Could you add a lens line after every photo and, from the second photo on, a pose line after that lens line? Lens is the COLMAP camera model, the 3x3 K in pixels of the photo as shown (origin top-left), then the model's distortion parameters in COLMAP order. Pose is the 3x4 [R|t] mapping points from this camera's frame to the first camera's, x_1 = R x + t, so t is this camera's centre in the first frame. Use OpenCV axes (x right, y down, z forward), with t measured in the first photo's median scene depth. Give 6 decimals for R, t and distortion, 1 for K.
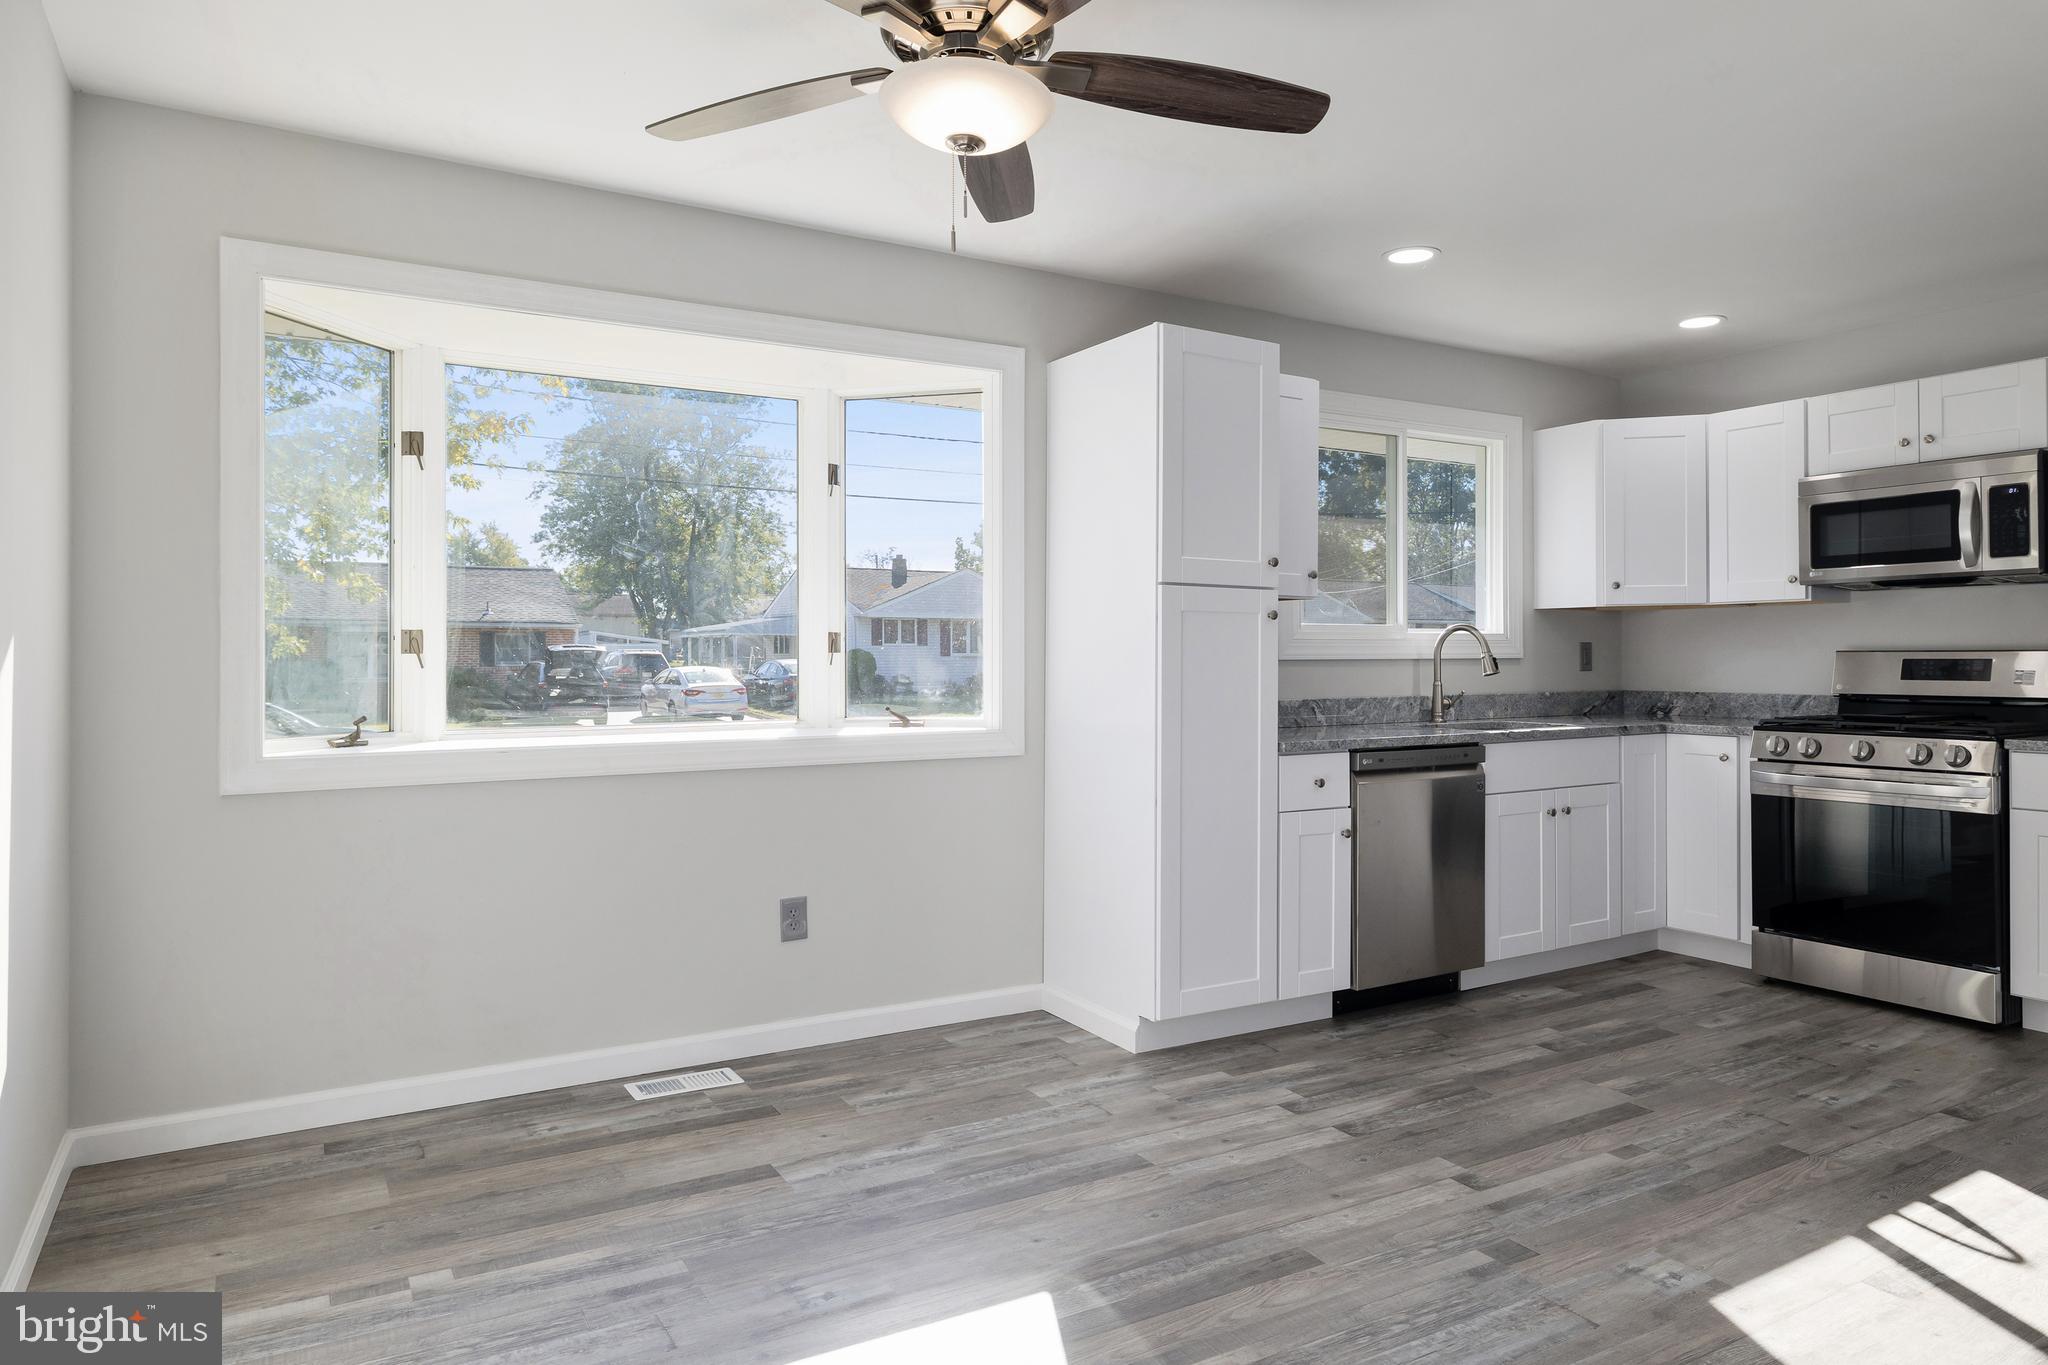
lens RADIAL K [[1232.4, 0, 1048.2], [0, 1232.4, 665.3], [0, 0, 1]] dist [-0.004147, -0.003130]
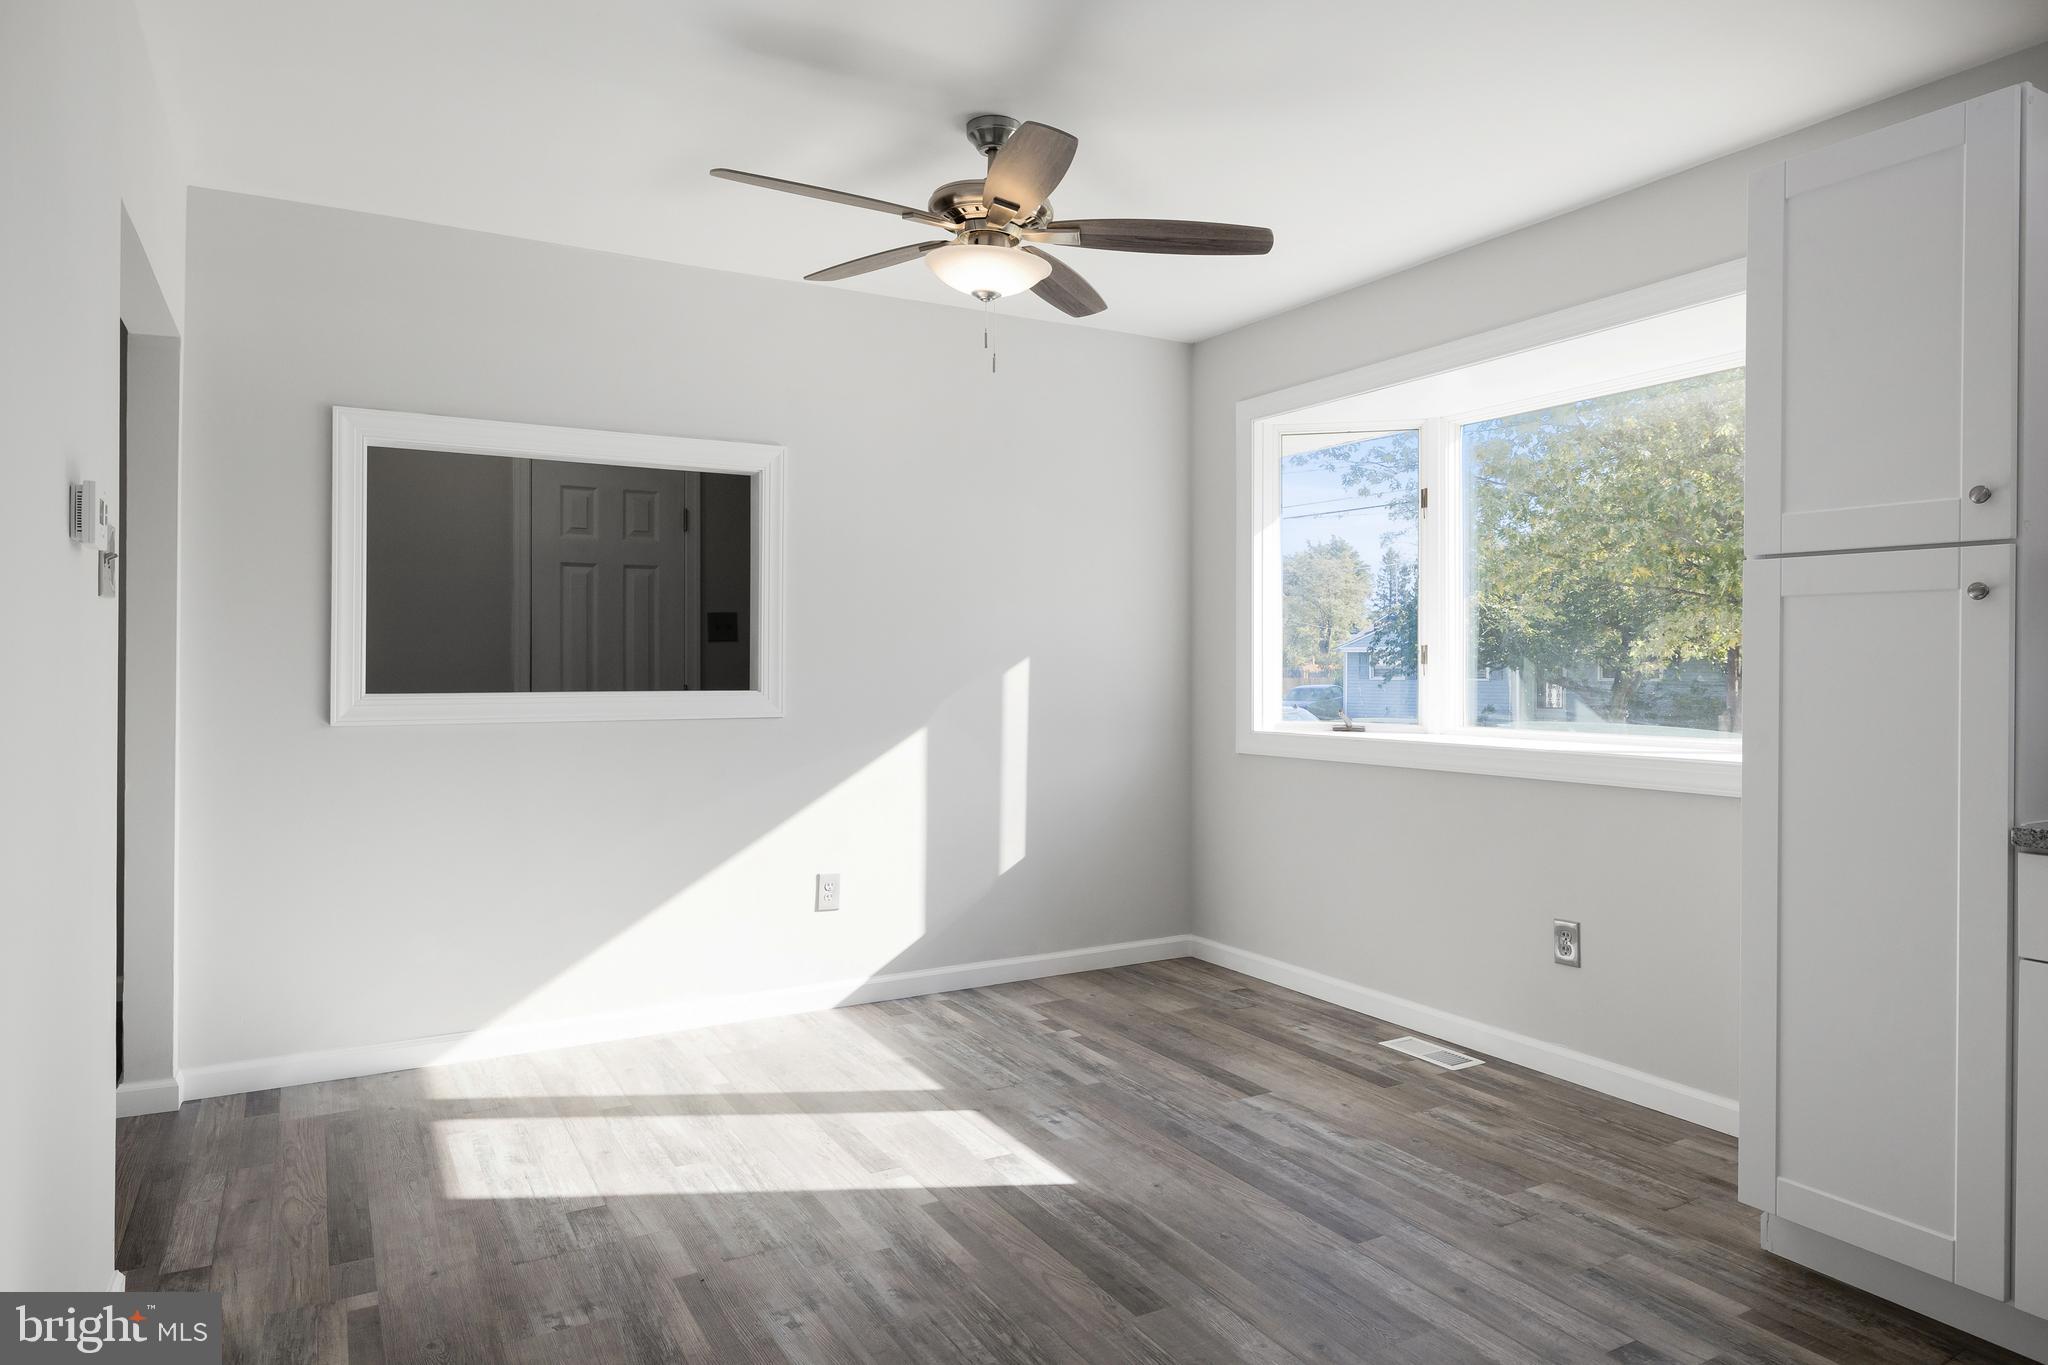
lens RADIAL K [[1232.4, 0, 1067.4], [0, 1232.4, 653.5], [0, 0, 1]] dist [-0.004147, -0.003130]
pose [[0.017875, -0.013114, -0.999754, 0.737884], [-0.011030, 0.999851, -0.013312, -0.001488], [0.999779, 0.011265, 0.017728, 0.589131]]
